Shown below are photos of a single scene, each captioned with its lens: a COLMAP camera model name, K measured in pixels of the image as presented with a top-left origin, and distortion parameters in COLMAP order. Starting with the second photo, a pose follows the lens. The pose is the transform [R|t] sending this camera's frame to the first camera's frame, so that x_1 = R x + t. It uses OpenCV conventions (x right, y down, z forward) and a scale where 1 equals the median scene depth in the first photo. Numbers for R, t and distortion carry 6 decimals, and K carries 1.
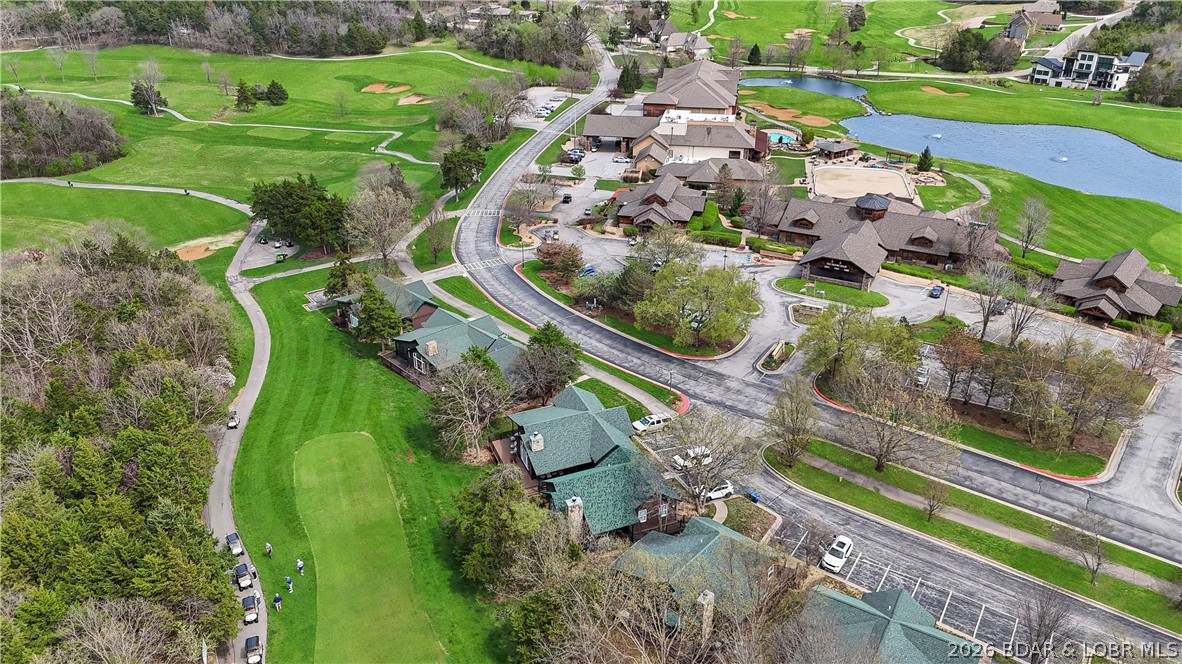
lens RADIAL K [[888.5, 0, 591.0], [0, 888.5, 332.0], [0, 0, 1]] dist [0.070038, -0.075821]
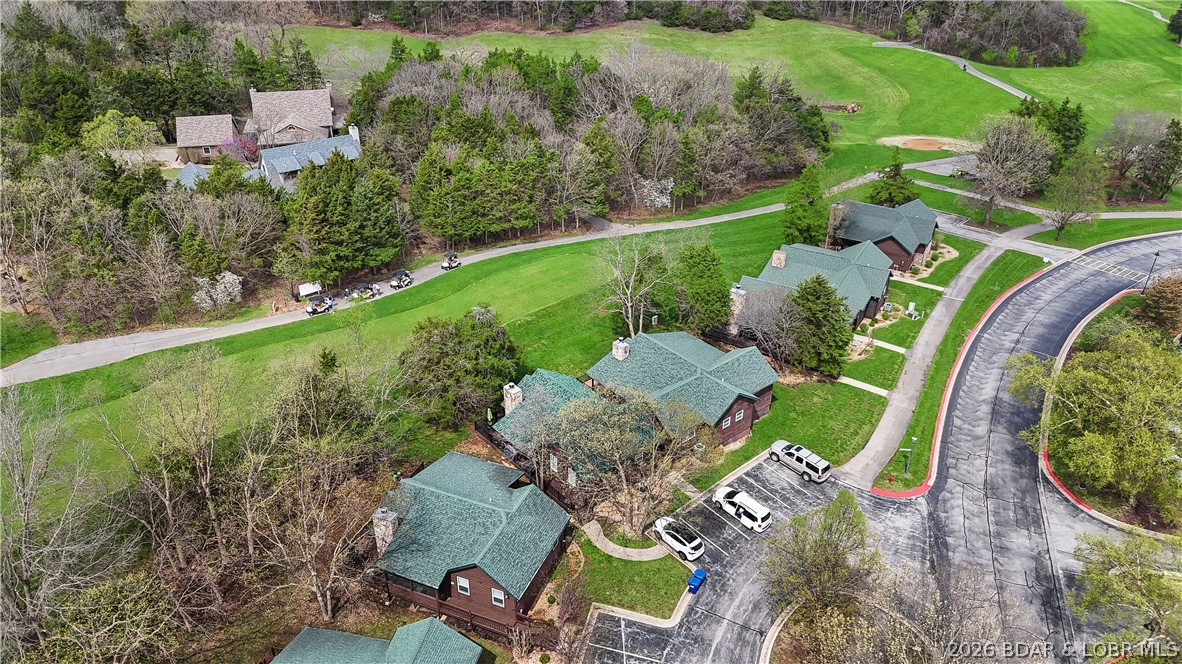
lens RADIAL K [[888.5, 0, 591.0], [0, 888.5, 332.0], [0, 0, 1]] dist [0.070038, -0.075821]
pose [[0.280319, 0.475383, -0.833926, 0.267041], [-0.426103, 0.840097, 0.335669, -0.069480], [0.860150, 0.261244, 0.438057, 0.253101]]
